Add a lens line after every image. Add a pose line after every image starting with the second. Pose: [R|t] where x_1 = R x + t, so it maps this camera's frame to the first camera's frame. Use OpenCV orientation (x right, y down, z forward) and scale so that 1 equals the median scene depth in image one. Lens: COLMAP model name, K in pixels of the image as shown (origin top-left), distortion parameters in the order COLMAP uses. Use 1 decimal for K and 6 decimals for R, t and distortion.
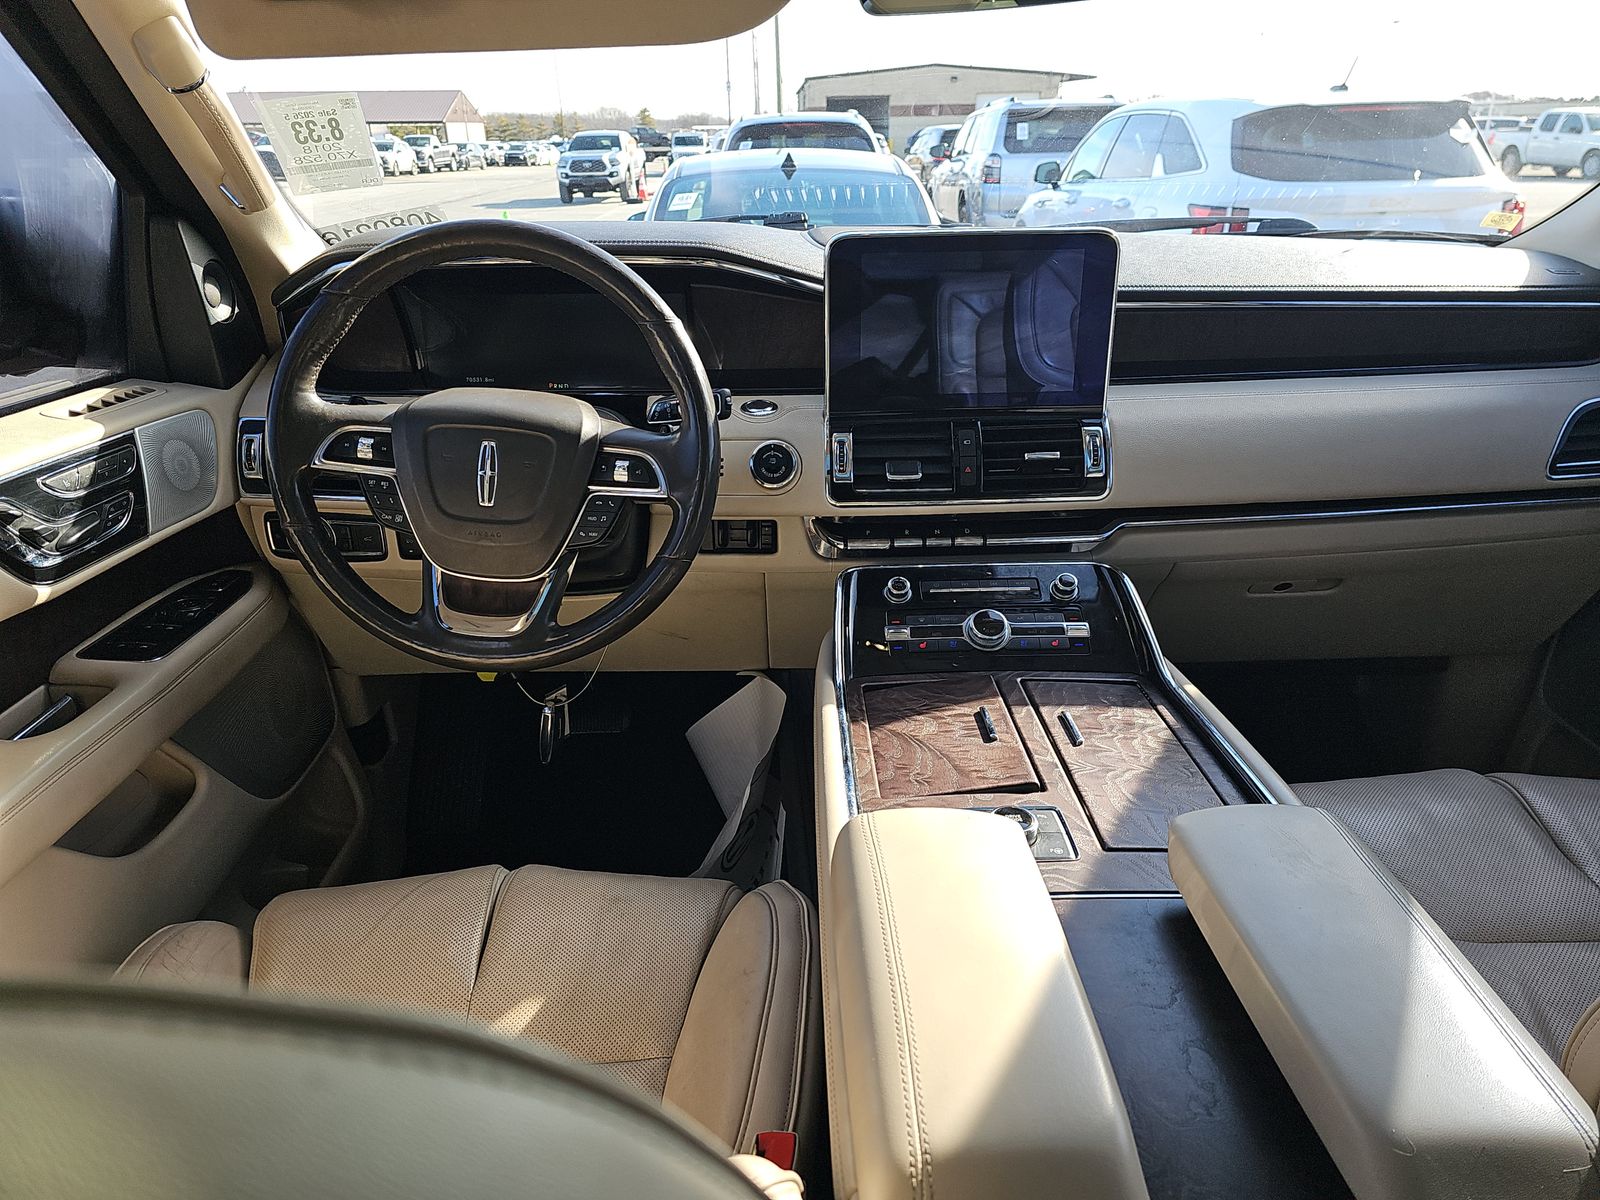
lens RADIAL K [[1063.6, 0, 807.3], [0, 1063.6, 605.6], [0, 0, 1]] dist [0.021837, -0.018882]
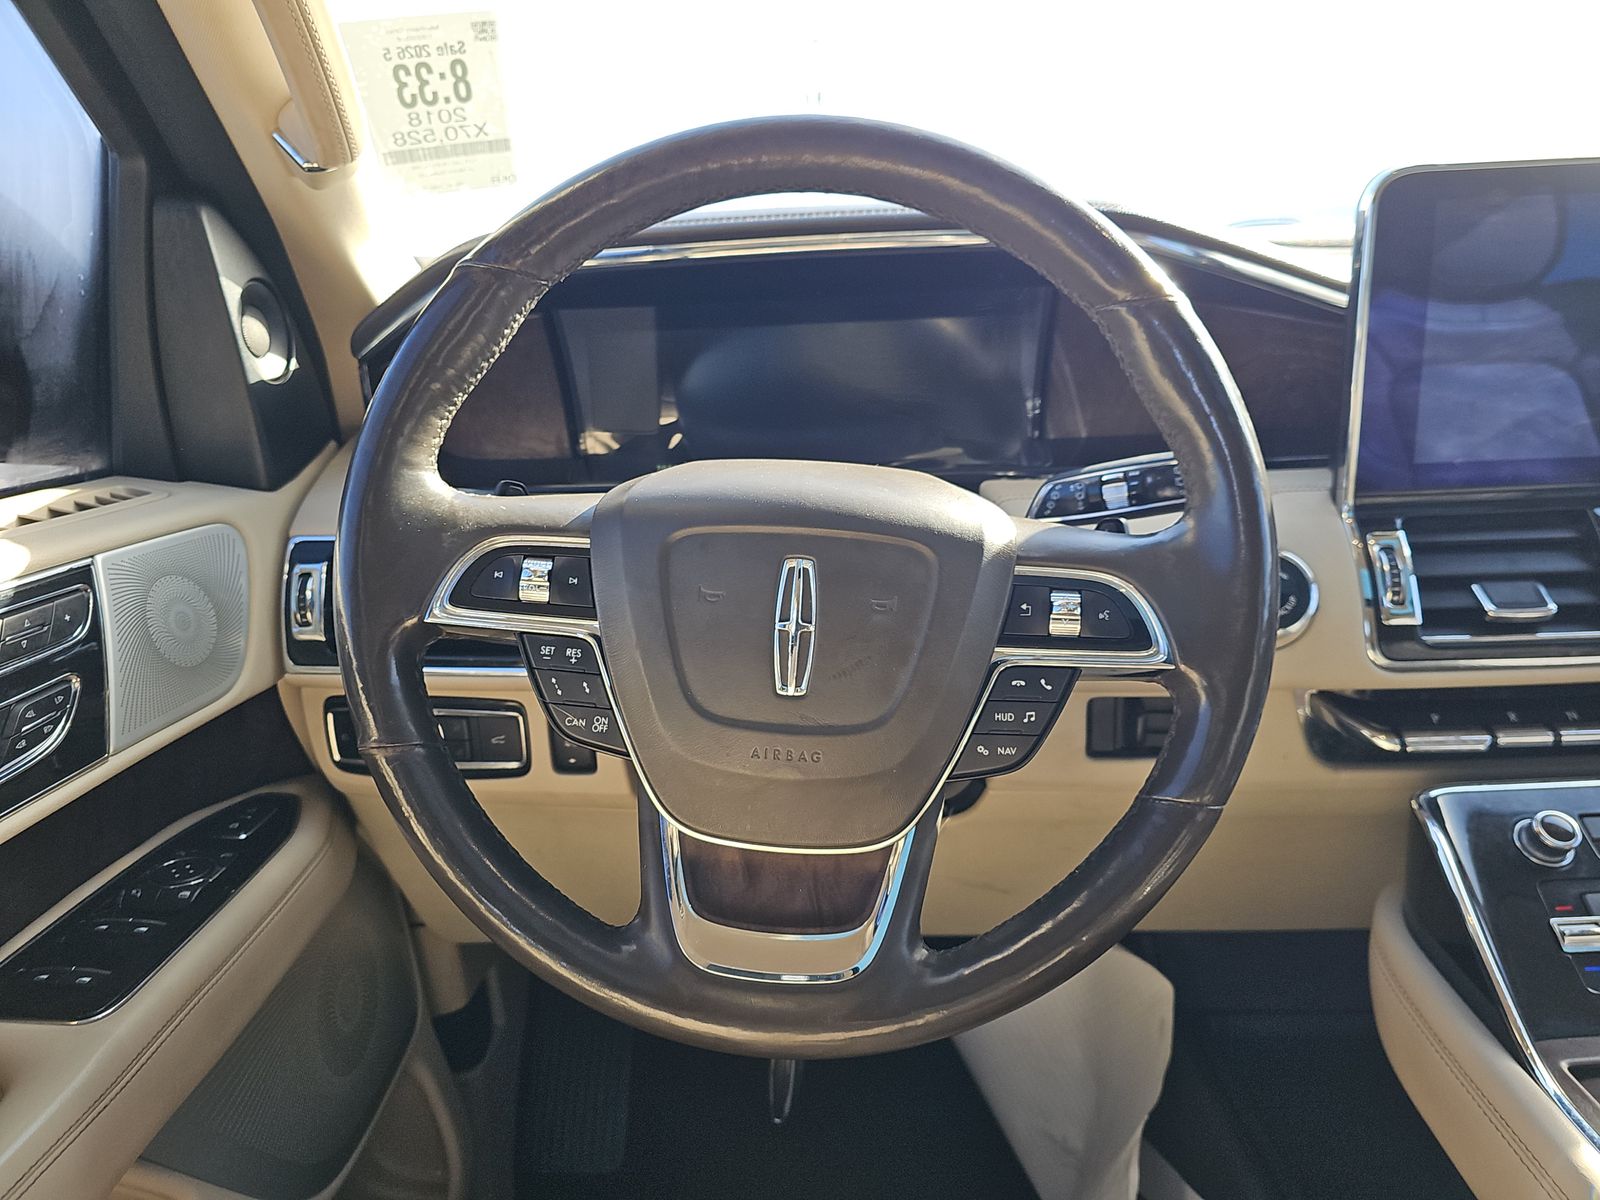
lens RADIAL K [[1063.6, 0, 789.8], [0, 1063.6, 596.8], [0, 0, 1]] dist [0.021837, -0.018882]
pose [[0.998269, -0.023098, -0.054094, -0.239482], [0.015846, 0.991275, -0.130857, -0.065835], [0.056644, 0.129773, 0.989924, 0.464897]]
